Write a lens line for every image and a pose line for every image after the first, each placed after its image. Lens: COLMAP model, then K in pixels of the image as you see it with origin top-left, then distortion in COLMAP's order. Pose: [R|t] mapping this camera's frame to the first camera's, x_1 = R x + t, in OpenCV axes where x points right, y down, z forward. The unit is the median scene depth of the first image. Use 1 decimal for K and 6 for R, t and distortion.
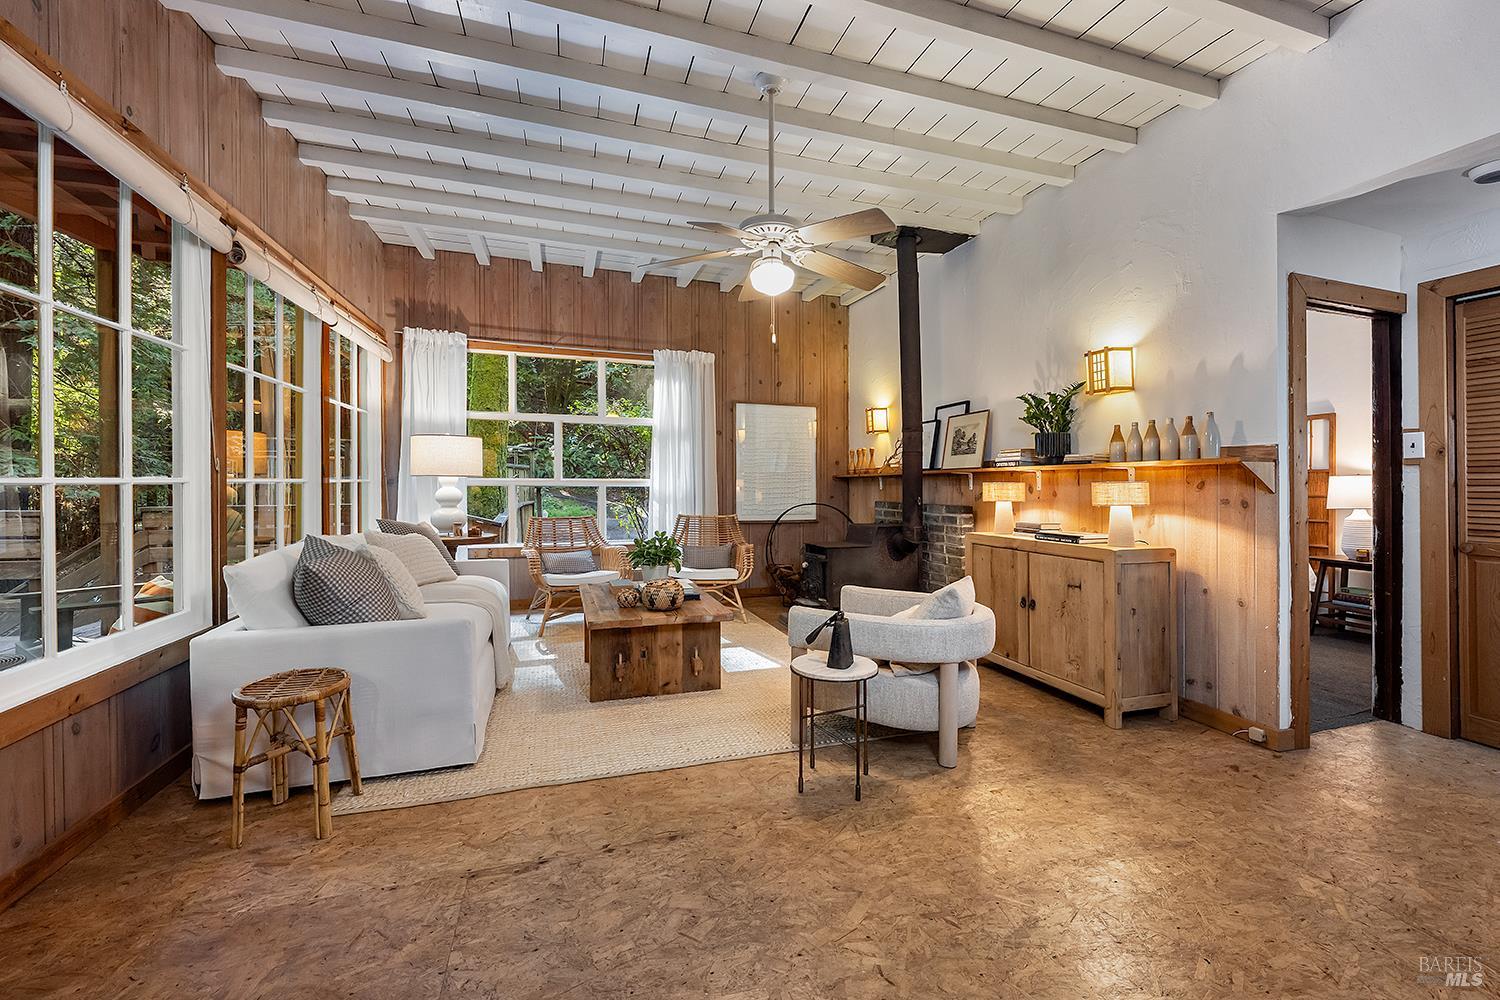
lens RADIAL K [[617.2, 0, 775.3], [0, 617.2, 476.1], [0, 0, 1]] dist [-0.001608, -0.000260]
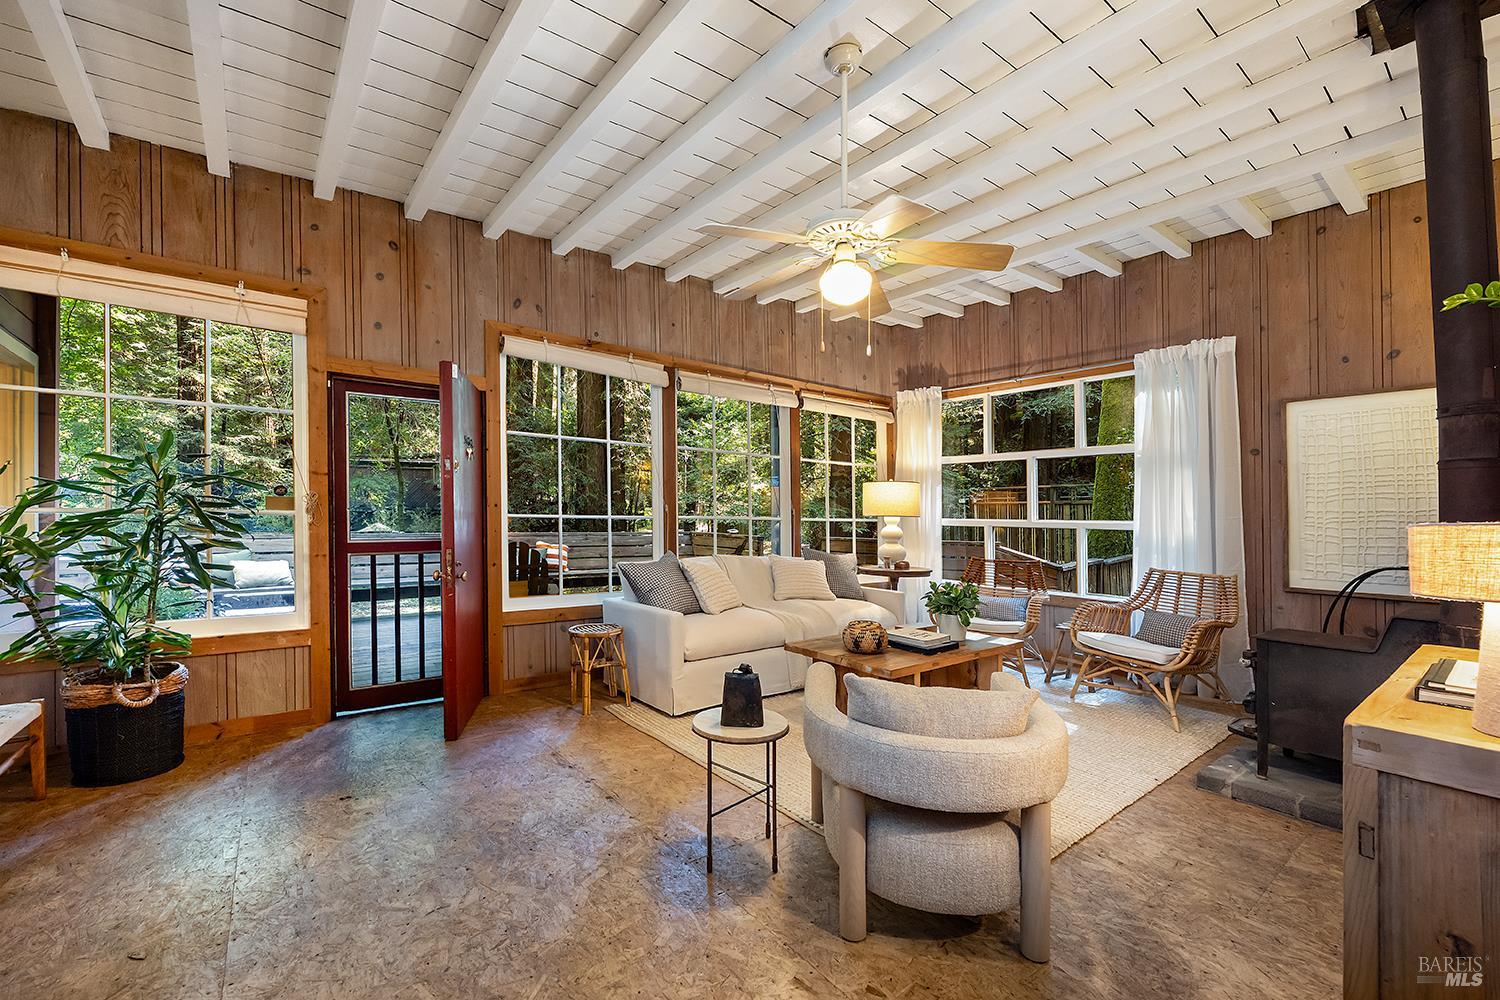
lens RADIAL K [[617.2, 0, 747.4], [0, 617.2, 521.7], [0, 0, 1]] dist [-0.001608, -0.000260]
pose [[0.338284, 0.007291, -0.941016, 0.378497], [-0.004245, 0.999972, 0.006222, 0.003173], [0.941035, 0.001890, 0.338305, 0.283199]]
